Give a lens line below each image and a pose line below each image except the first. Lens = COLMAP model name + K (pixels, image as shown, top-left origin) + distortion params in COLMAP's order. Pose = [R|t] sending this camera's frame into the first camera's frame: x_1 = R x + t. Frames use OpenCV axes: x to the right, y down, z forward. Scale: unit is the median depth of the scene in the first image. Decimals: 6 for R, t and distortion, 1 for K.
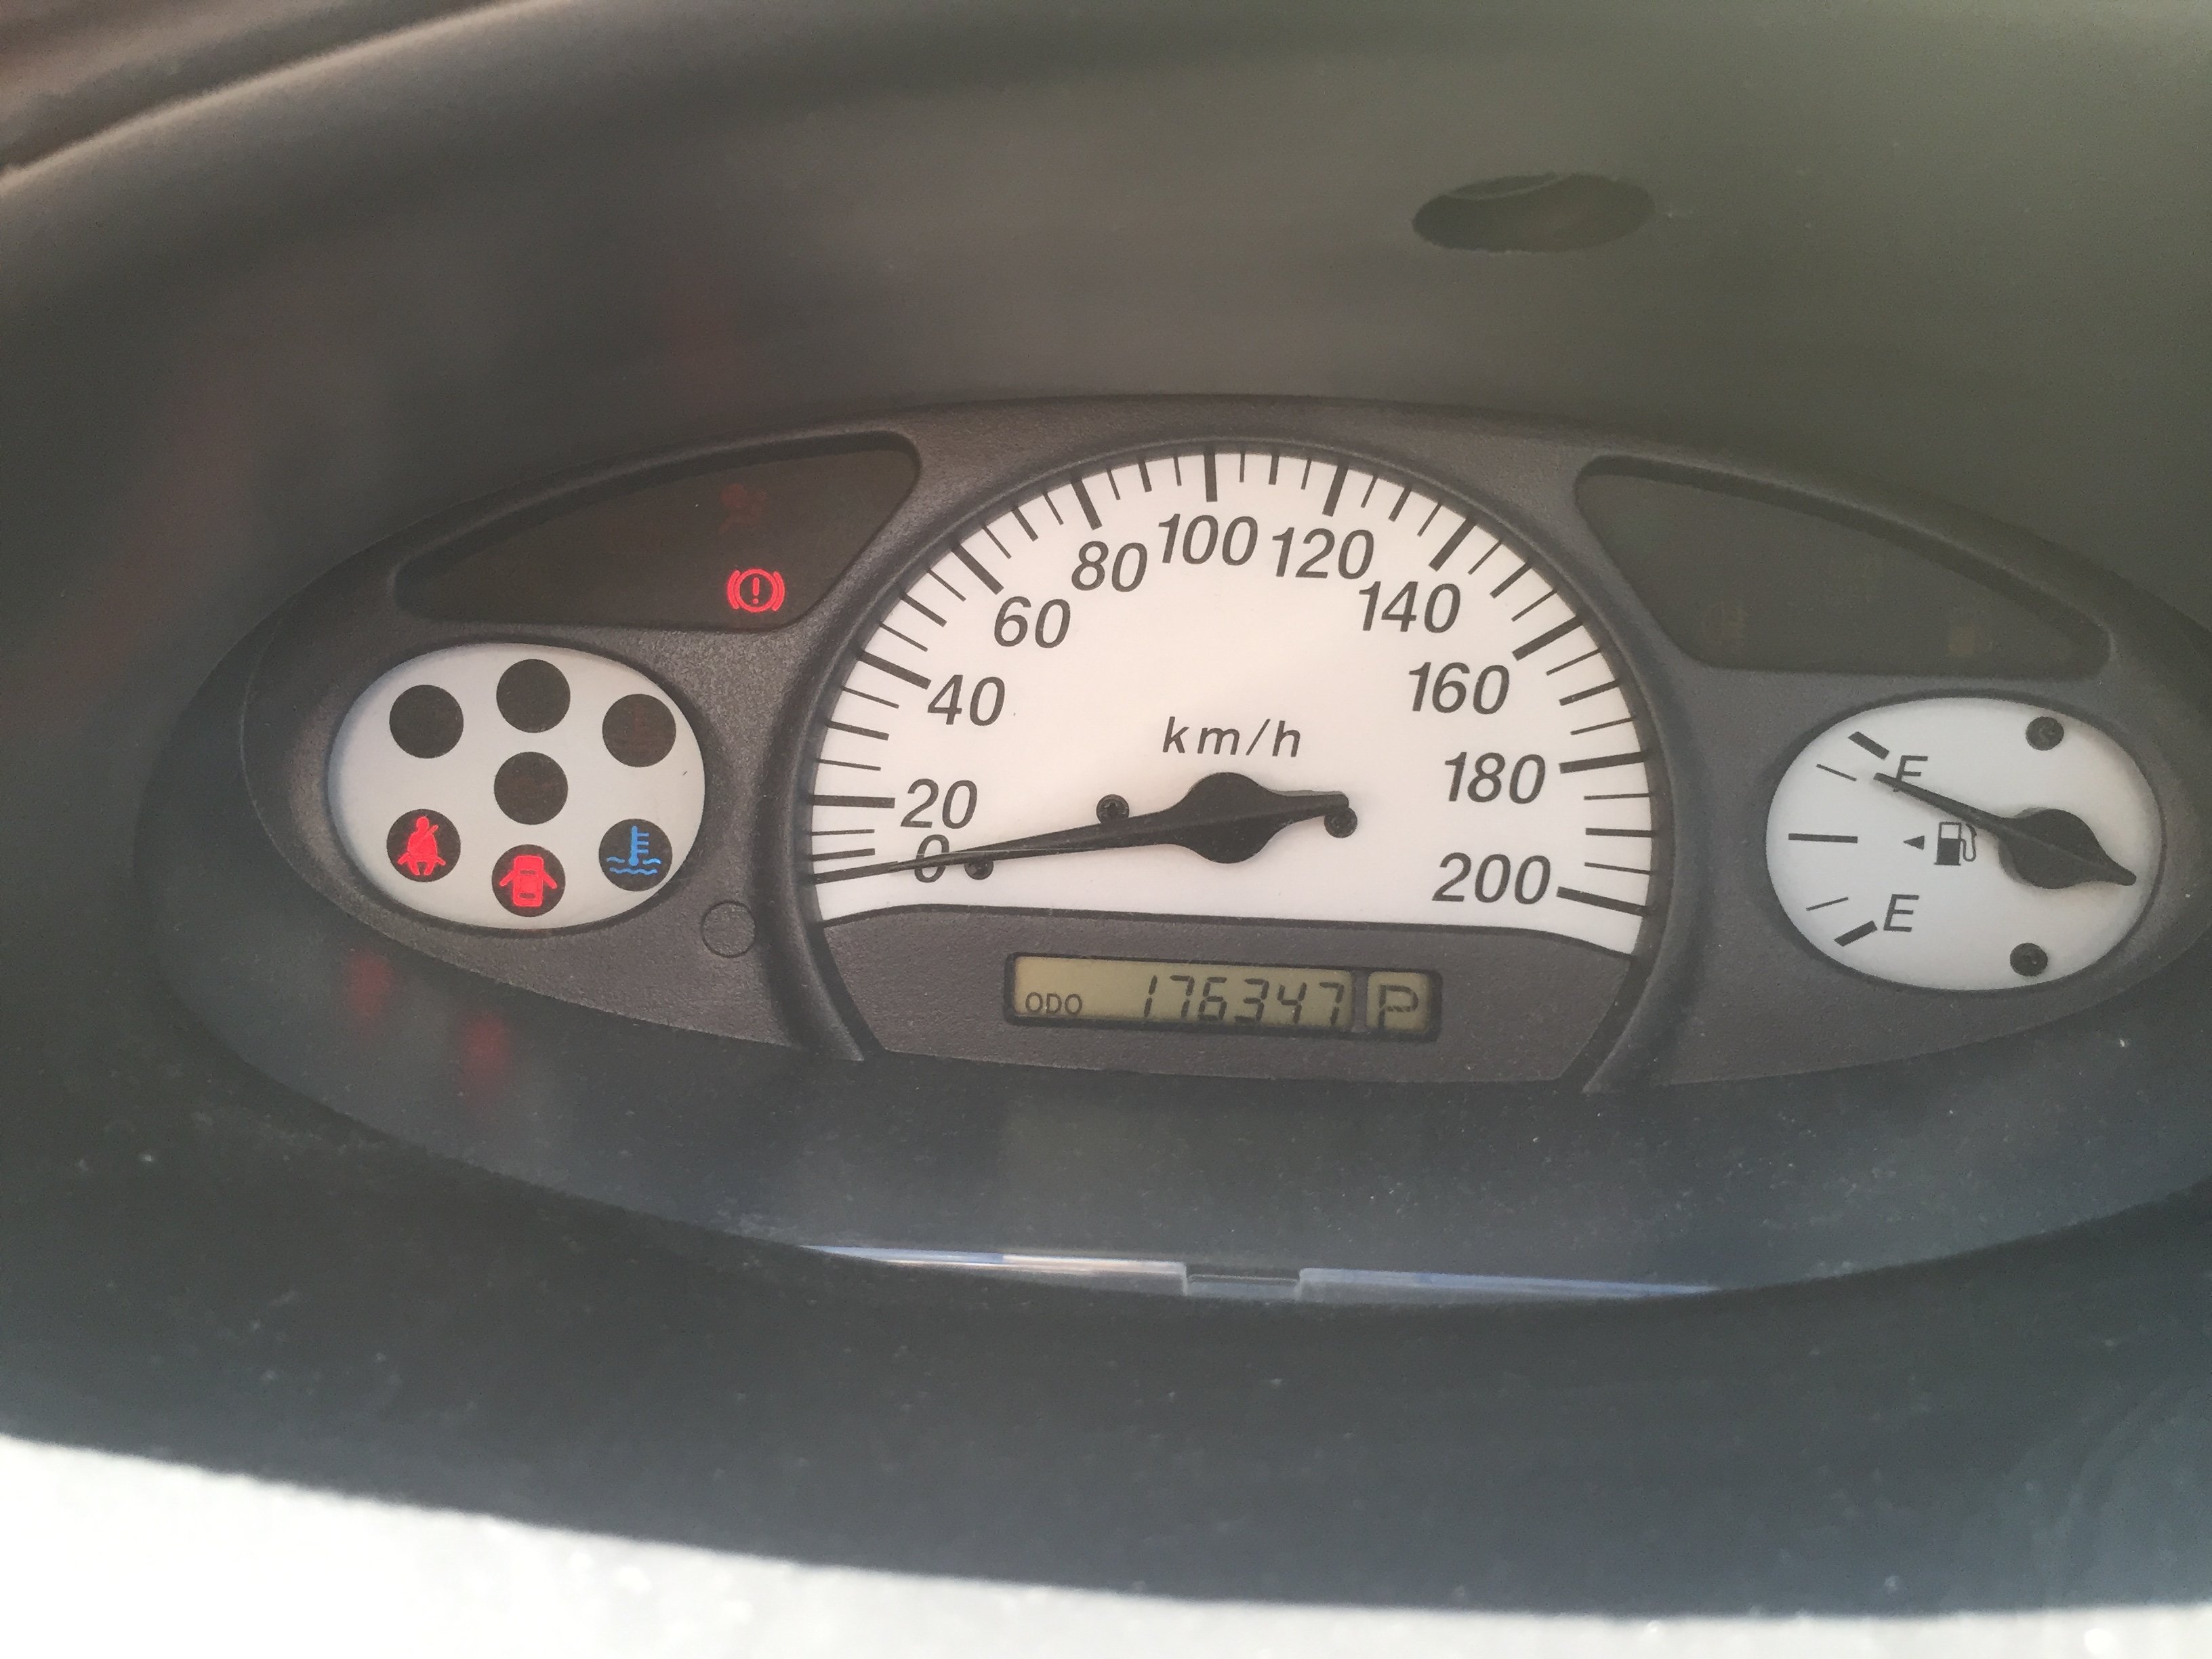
lens RADIAL K [[1820.9, 0, 1106.0], [0, 1820.9, 829.5], [0, 0, 1]] dist [0.076145, -0.113320]
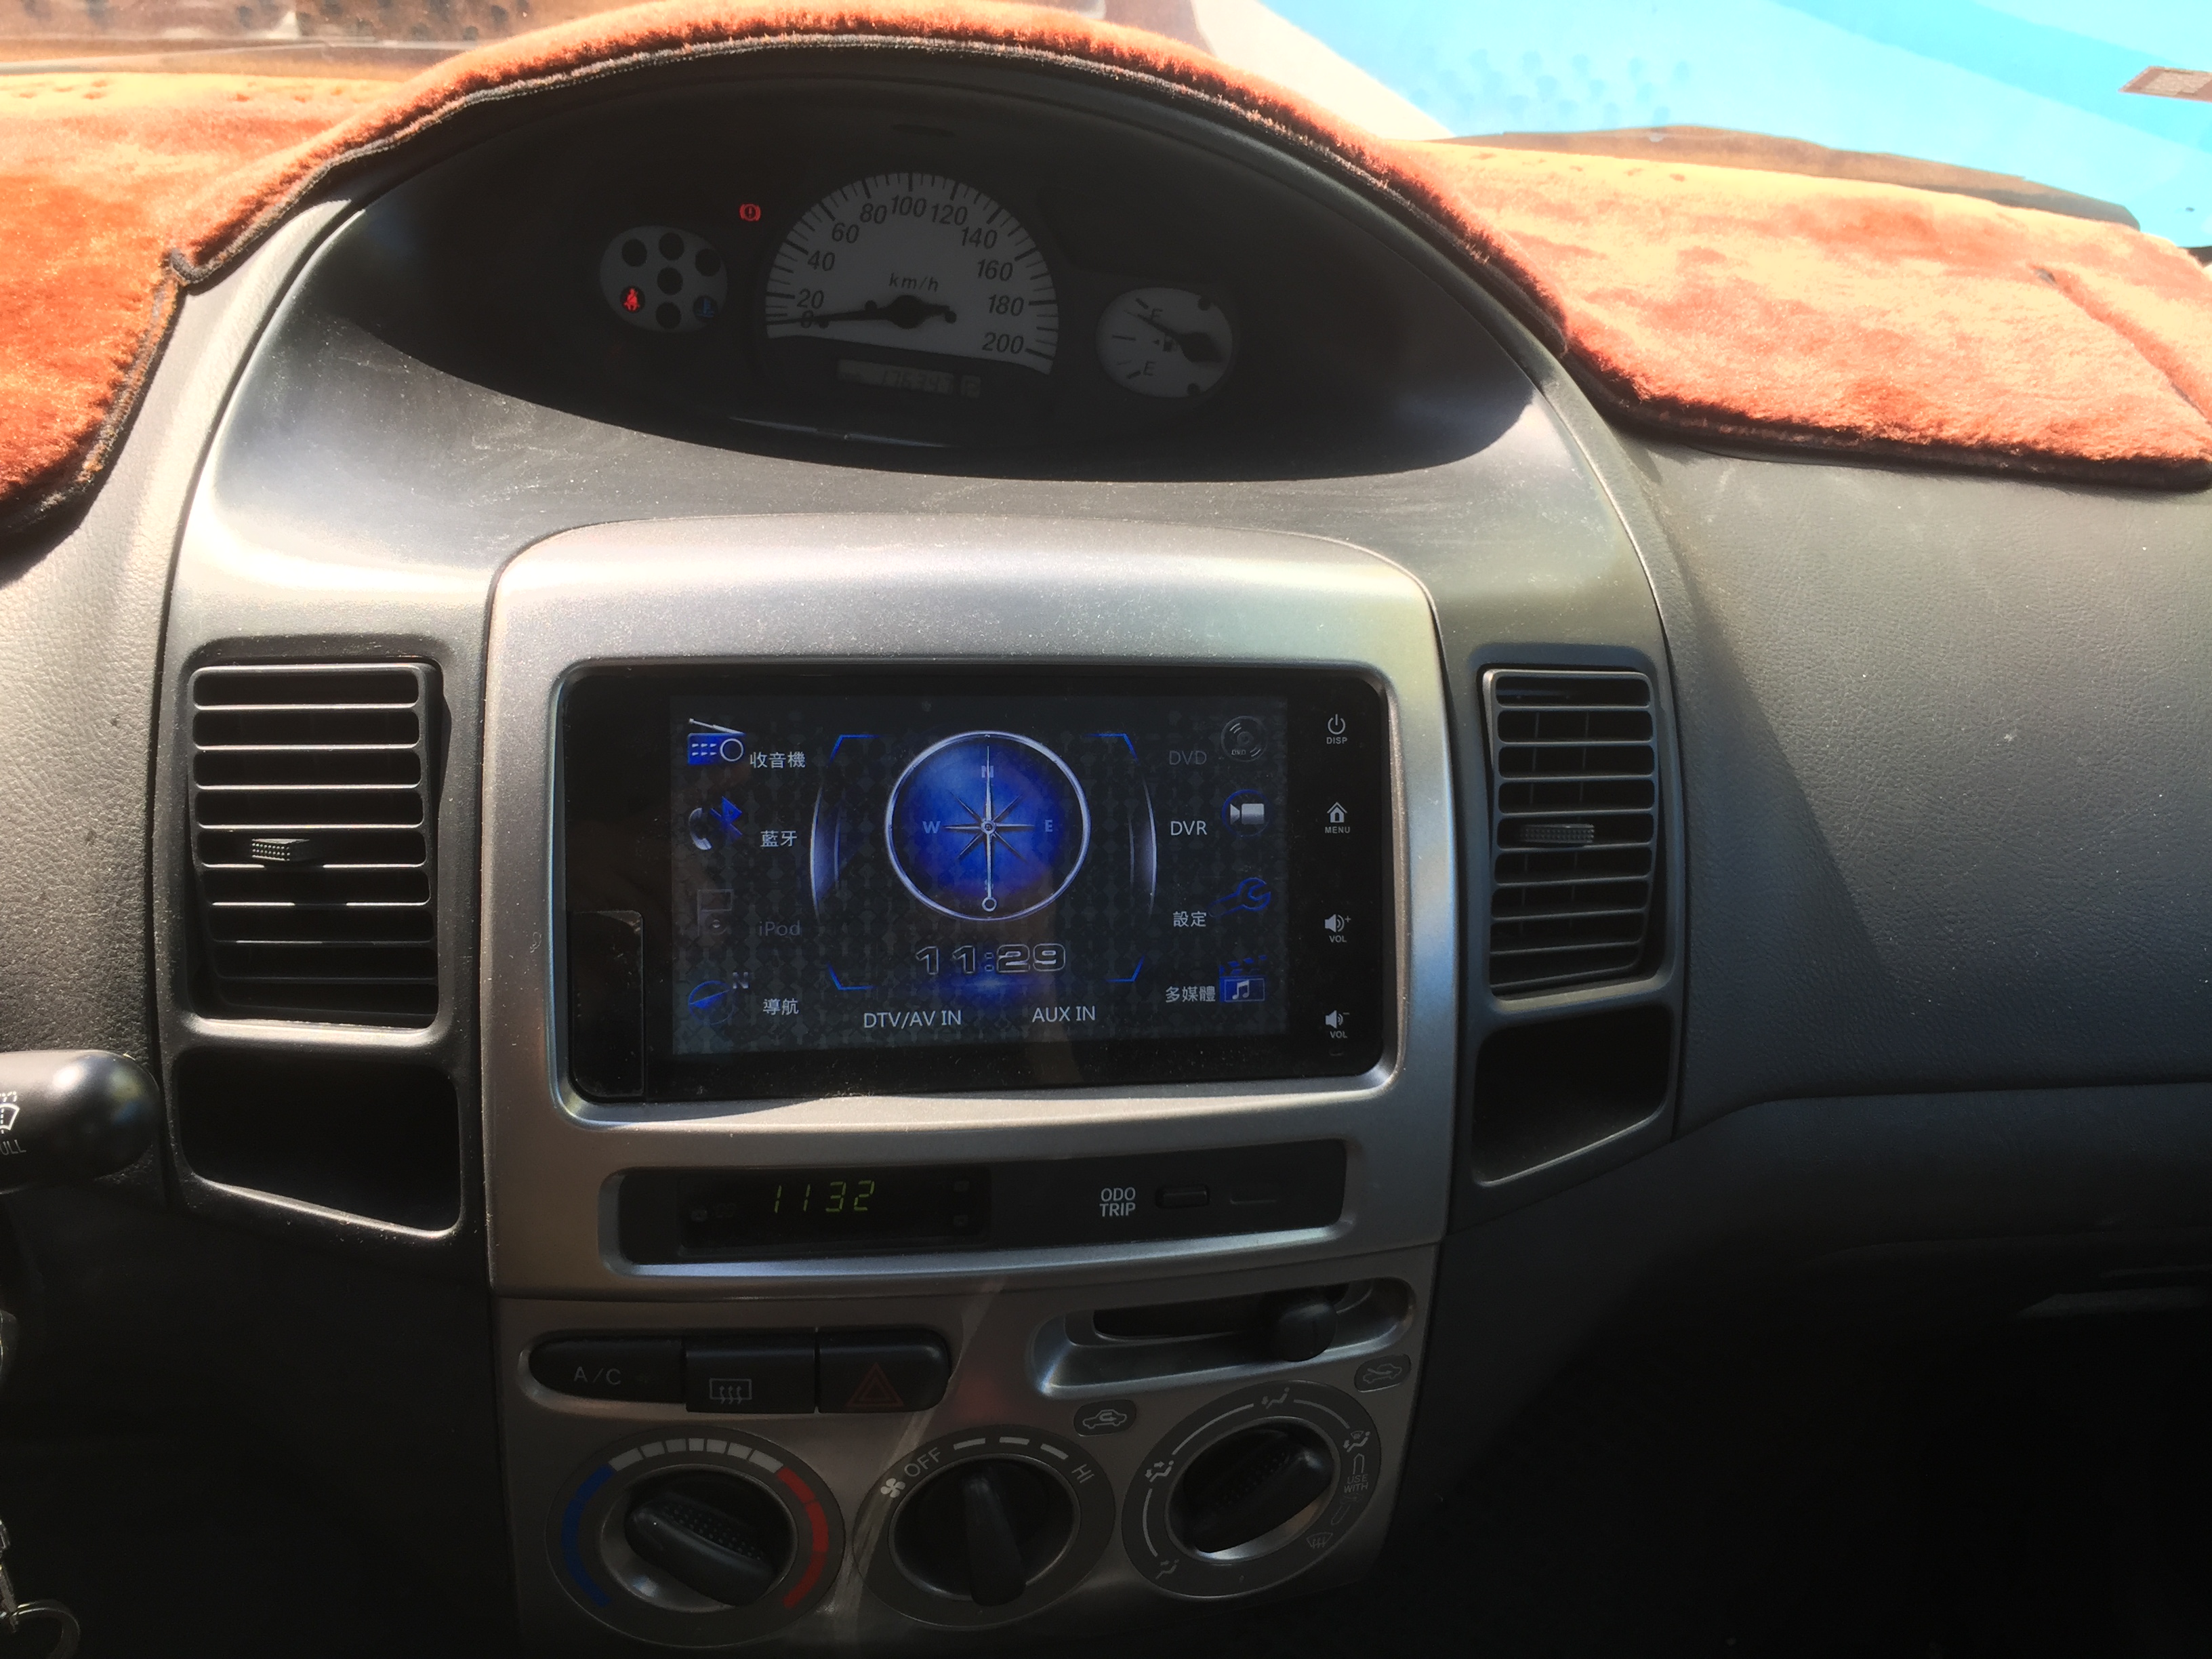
lens RADIAL K [[1820.9, 0, 1106.0], [0, 1820.9, 829.5], [0, 0, 1]] dist [0.076145, -0.113320]
pose [[0.989004, 0.106781, -0.102318, 0.731758], [-0.078476, 0.965344, 0.248902, 0.036271], [0.125350, -0.238136, 0.963109, -1.844427]]
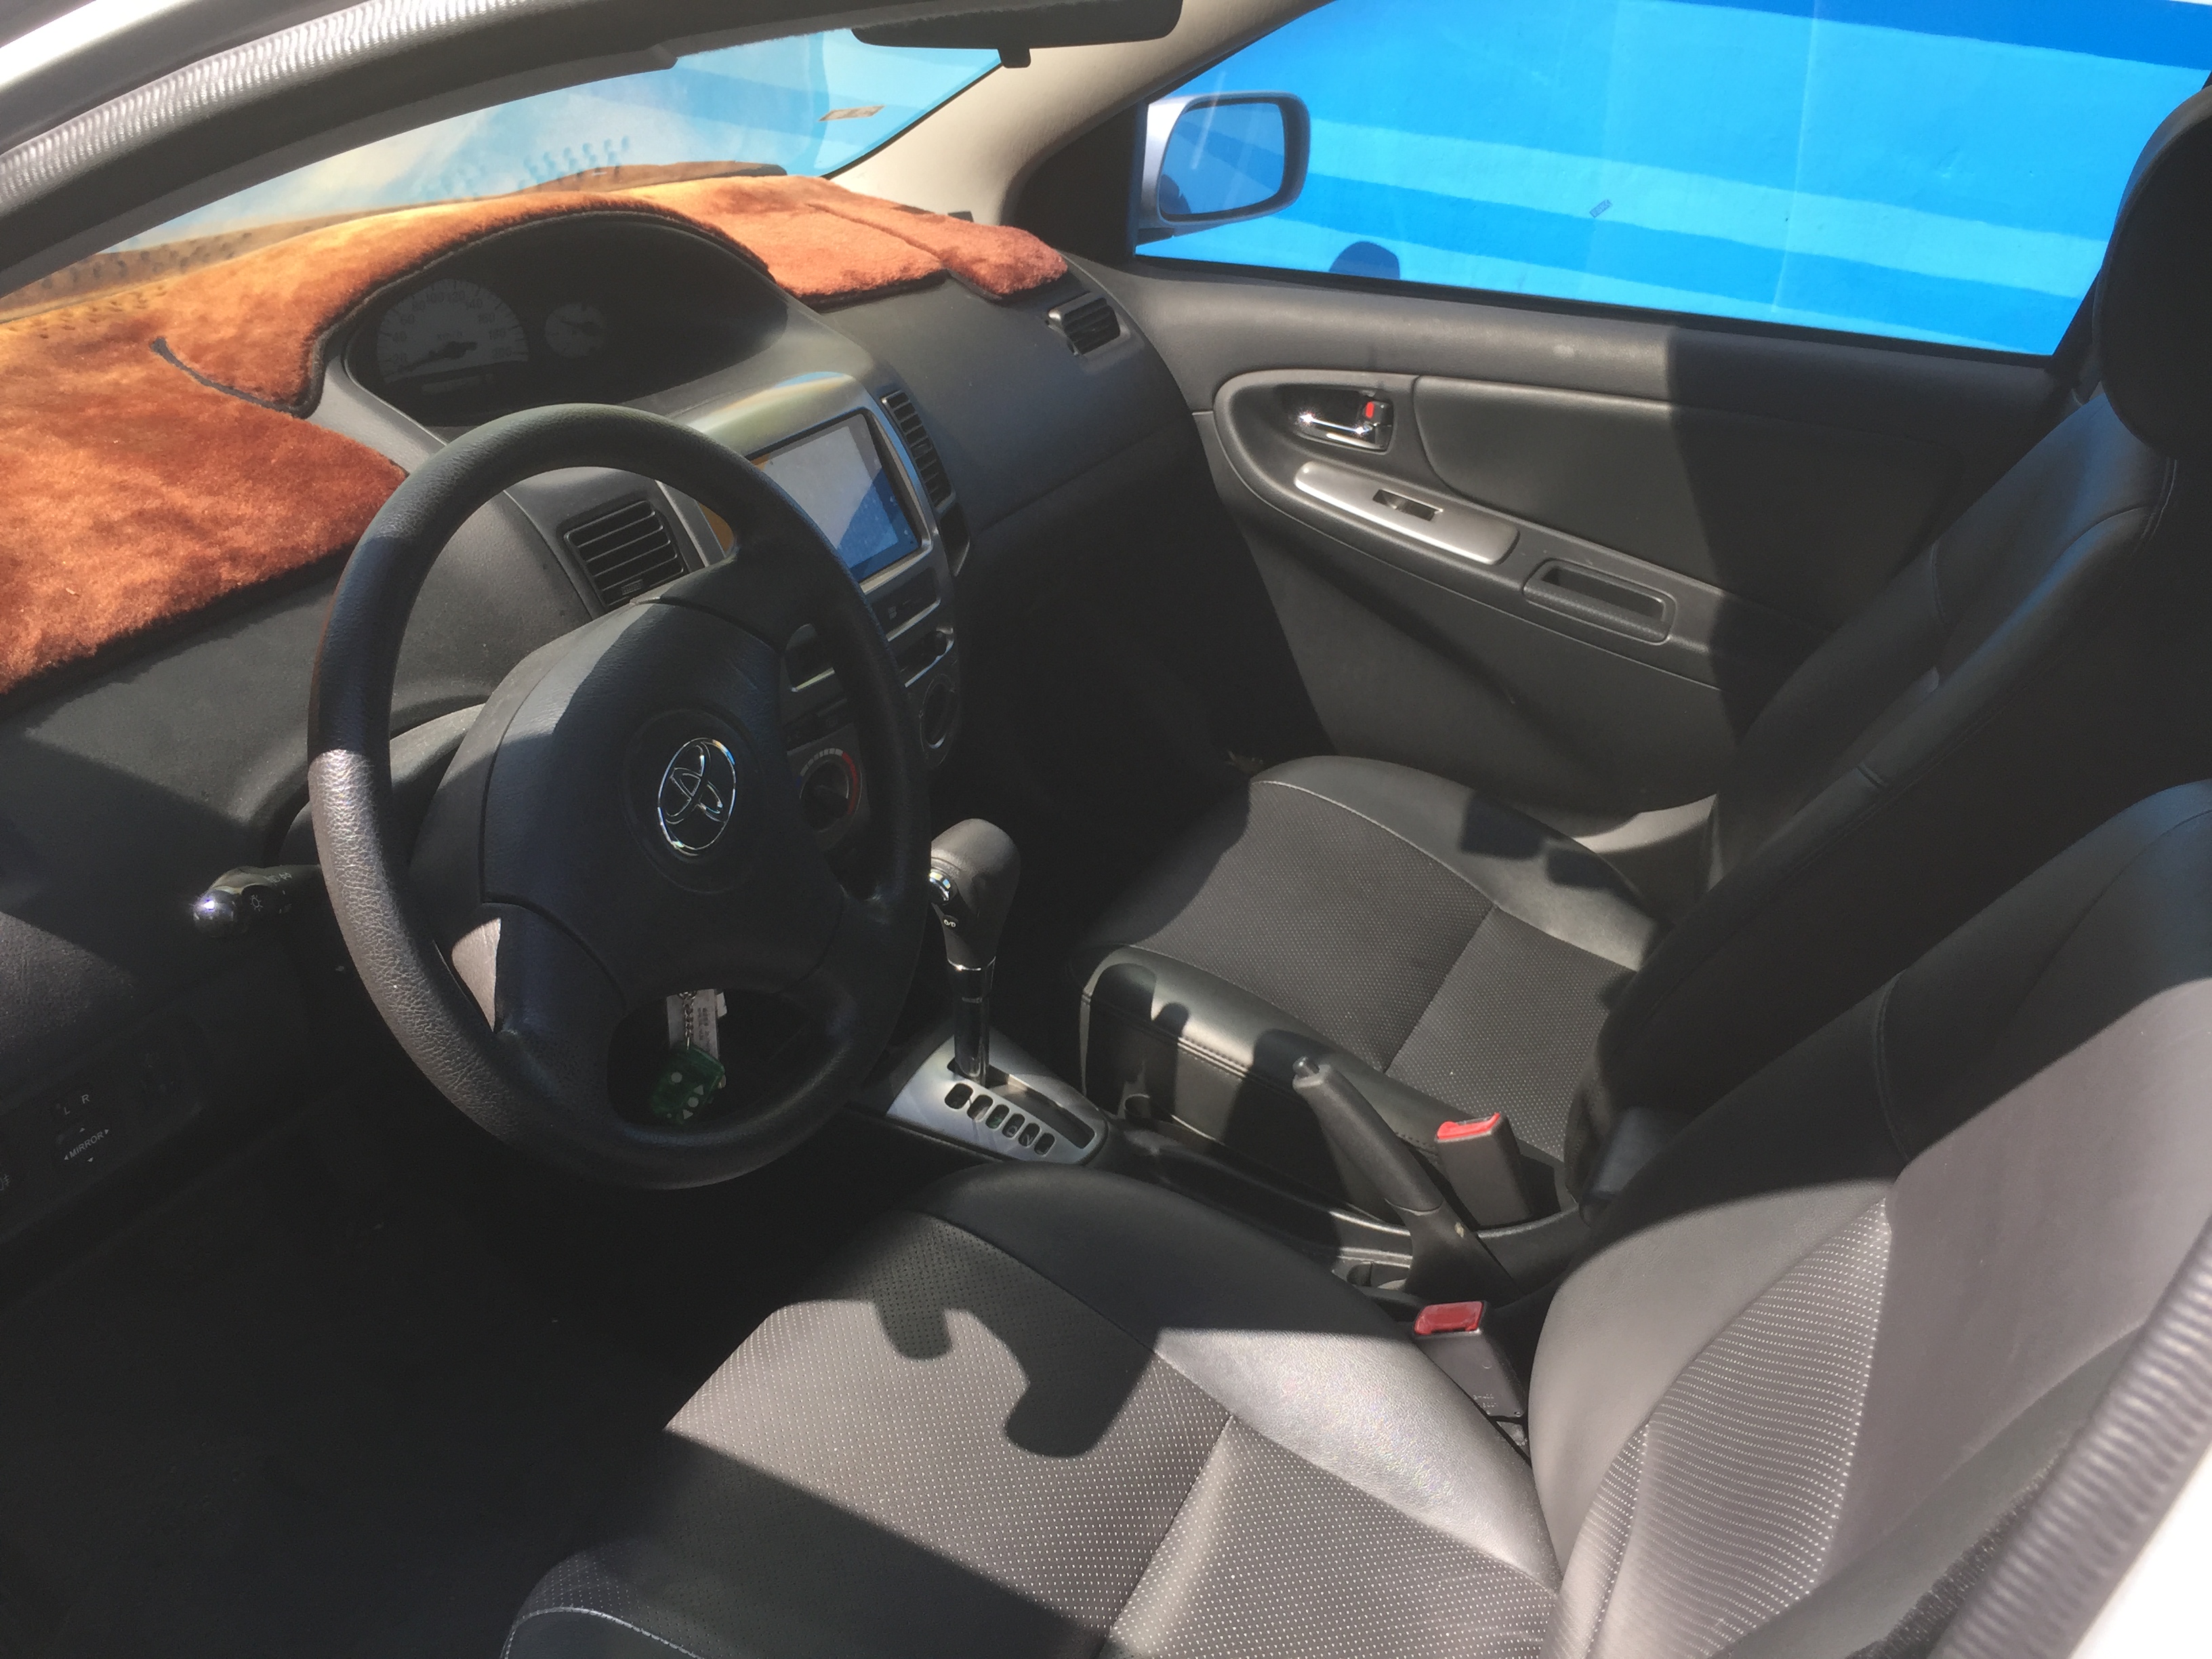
lens RADIAL K [[1820.9, 0, 1106.0], [0, 1820.9, 829.5], [0, 0, 1]] dist [0.076145, -0.113320]
pose [[0.703952, -0.353953, 0.615767, -2.383998], [0.166348, 0.925026, 0.341549, -0.229975], [-0.690493, -0.138002, 0.710053, -4.303178]]
